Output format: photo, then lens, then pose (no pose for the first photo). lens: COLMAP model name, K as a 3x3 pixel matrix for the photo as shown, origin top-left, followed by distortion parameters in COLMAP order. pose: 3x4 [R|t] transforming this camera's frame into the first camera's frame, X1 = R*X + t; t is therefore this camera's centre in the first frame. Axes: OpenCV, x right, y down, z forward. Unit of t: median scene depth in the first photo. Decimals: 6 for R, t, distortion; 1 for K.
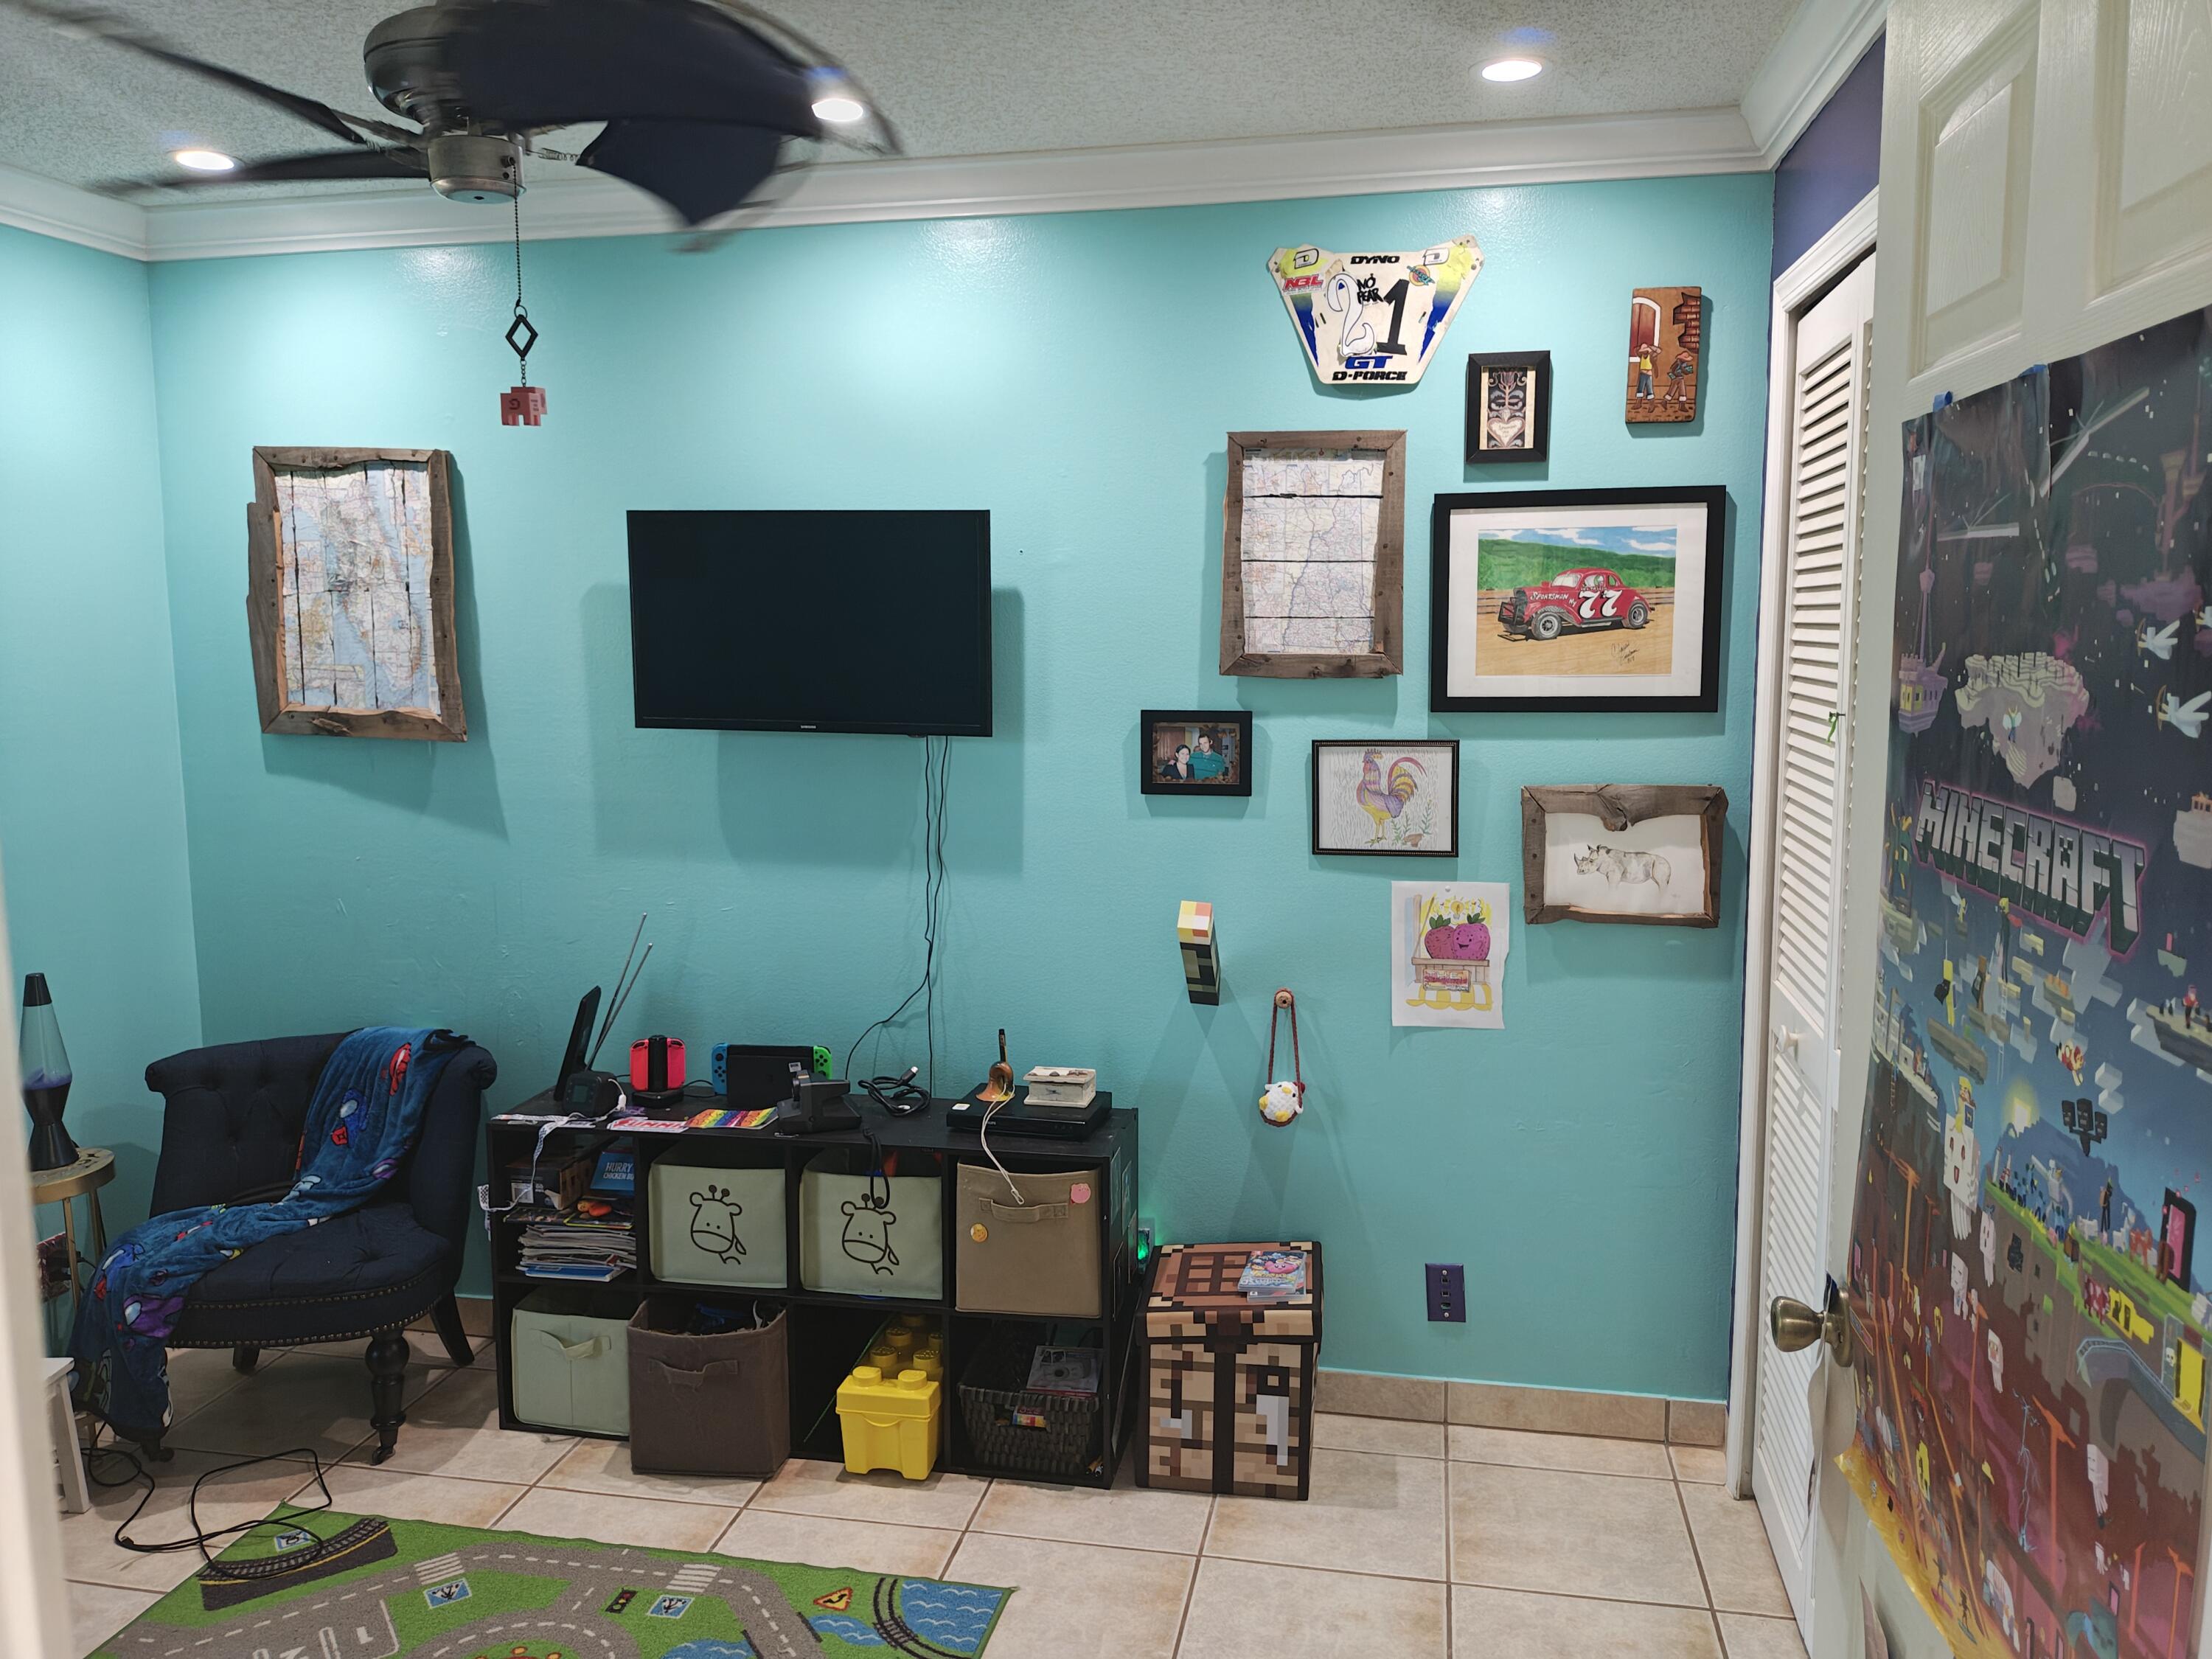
lens RADIAL K [[1589.2, 0, 1111.3], [0, 1589.2, 766.5], [0, 0, 1]] dist [0.104885, -0.100796]
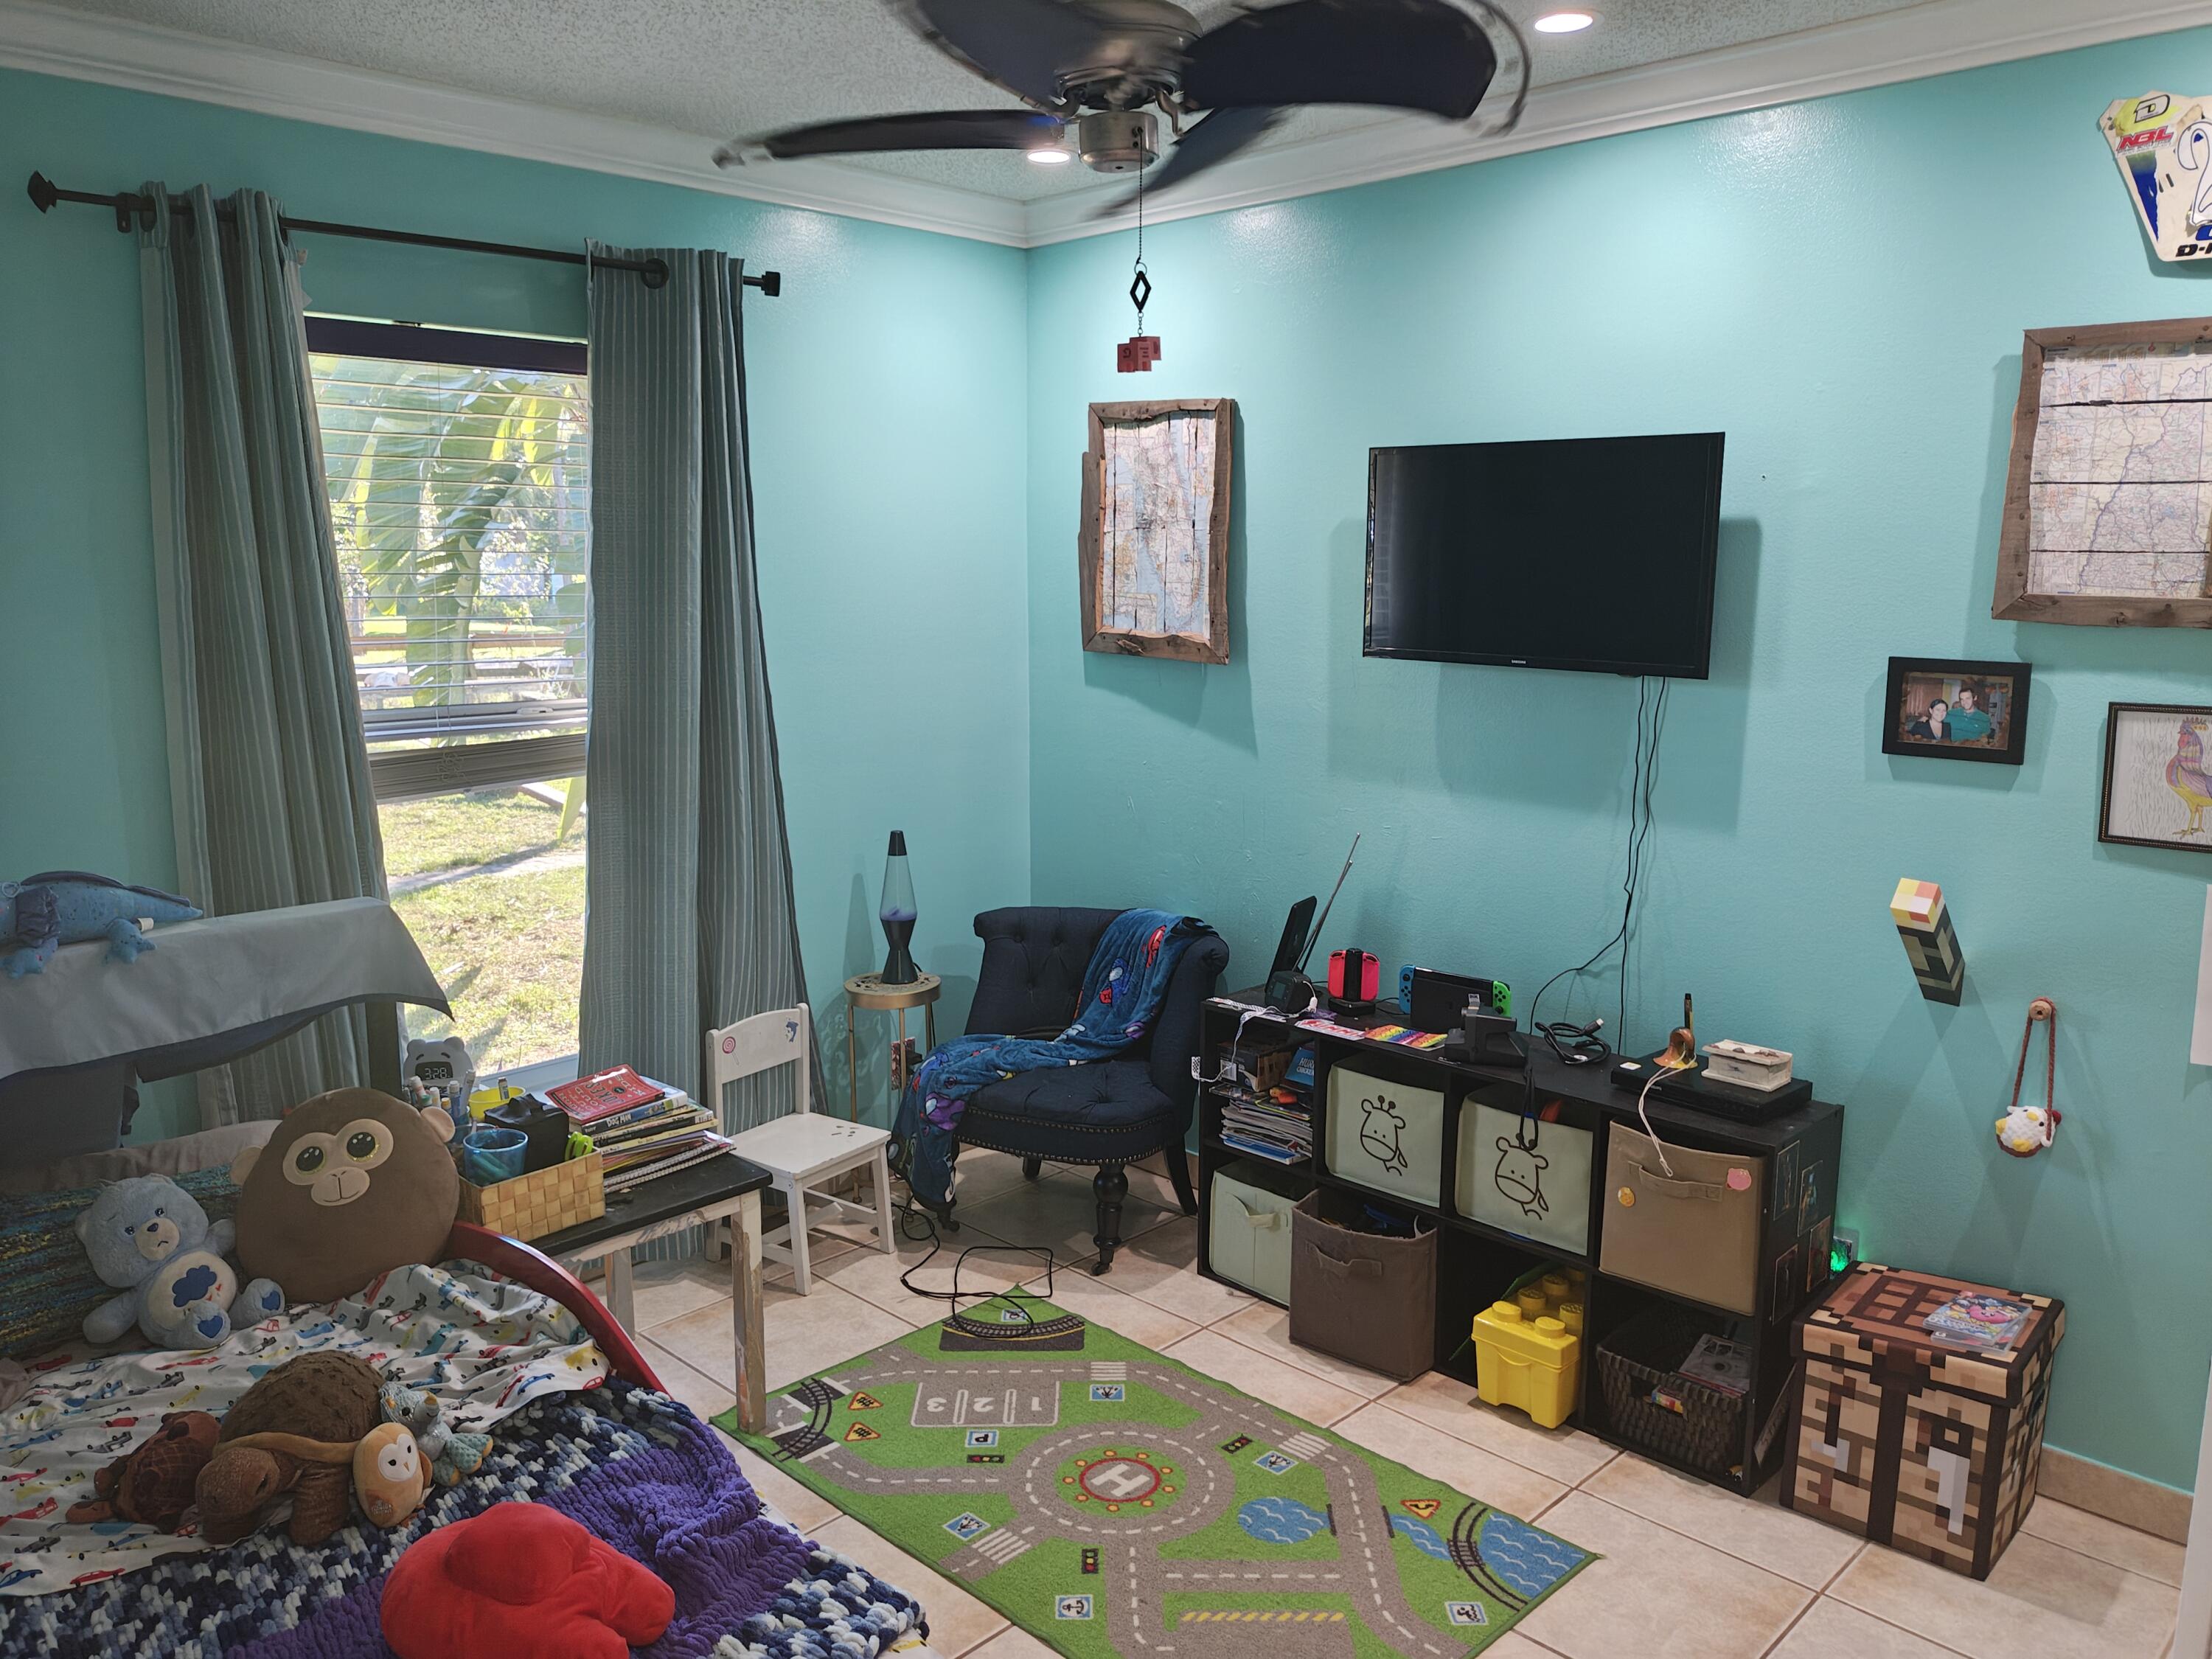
lens RADIAL K [[1589.2, 0, 1111.3], [0, 1589.2, 766.5], [0, 0, 1]] dist [0.104885, -0.100796]
pose [[0.859439, 0.077538, -0.505324, 0.110792], [-0.058902, 0.996867, 0.052783, 0.002273], [0.507834, -0.015600, 0.861314, 0.017961]]
